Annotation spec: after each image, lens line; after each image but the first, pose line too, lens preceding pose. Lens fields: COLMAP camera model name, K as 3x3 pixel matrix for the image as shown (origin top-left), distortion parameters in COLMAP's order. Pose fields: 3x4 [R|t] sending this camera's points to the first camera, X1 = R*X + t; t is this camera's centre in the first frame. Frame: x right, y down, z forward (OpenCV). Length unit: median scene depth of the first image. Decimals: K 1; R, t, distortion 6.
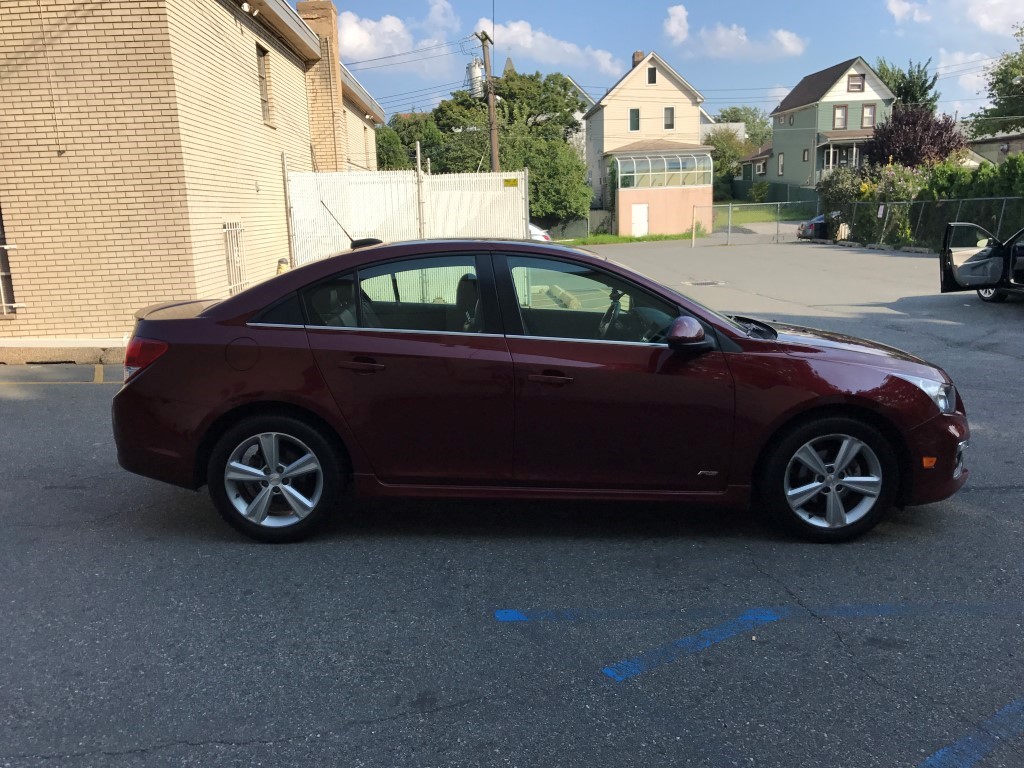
lens RADIAL K [[842.0, 0, 504.9], [0, 842.0, 386.9], [0, 0, 1]] dist [0.014080, -0.024398]
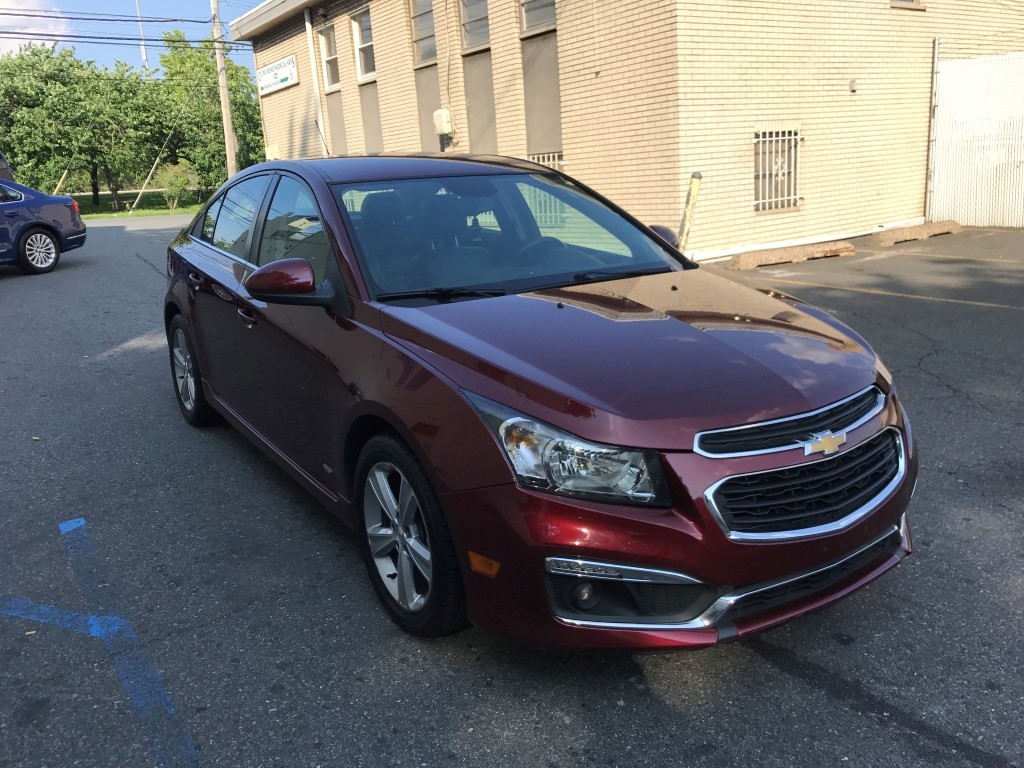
lens RADIAL K [[842.0, 0, 496.7], [0, 842.0, 393.8], [0, 0, 1]] dist [0.014080, -0.024398]
pose [[0.538727, 0.211050, -0.815617, 0.280801], [-0.118201, 0.977473, 0.174859, -0.035254], [0.834148, 0.002205, 0.551537, 0.212425]]
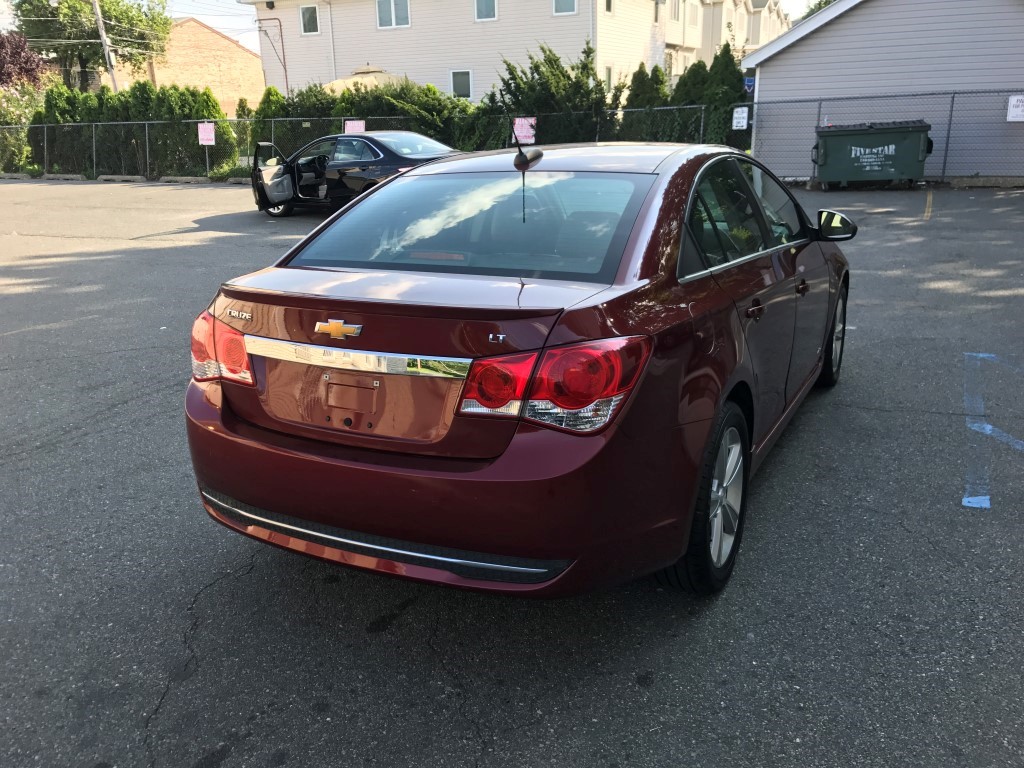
lens RADIAL K [[842.0, 0, 501.0], [0, 842.0, 384.8], [0, 0, 1]] dist [0.014080, -0.024398]
pose [[0.473298, -0.251207, 0.844325, -0.274340], [0.185784, 0.965384, 0.183081, -0.040895], [-0.861089, 0.070210, 0.503584, 0.240212]]
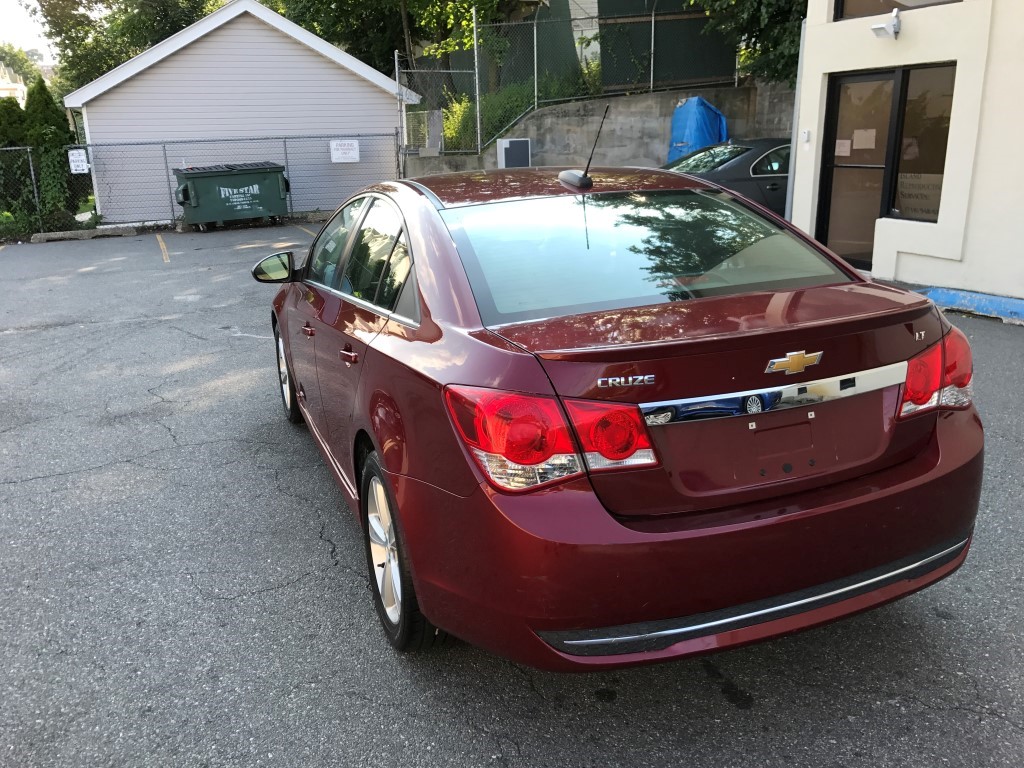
lens RADIAL K [[842.0, 0, 503.7], [0, 842.0, 386.2], [0, 0, 1]] dist [0.014080, -0.024398]
pose [[-0.354246, -0.222854, 0.908210, -0.261433], [0.216166, 0.925373, 0.311380, -0.079618], [-0.909825, 0.306630, -0.279636, 0.440153]]
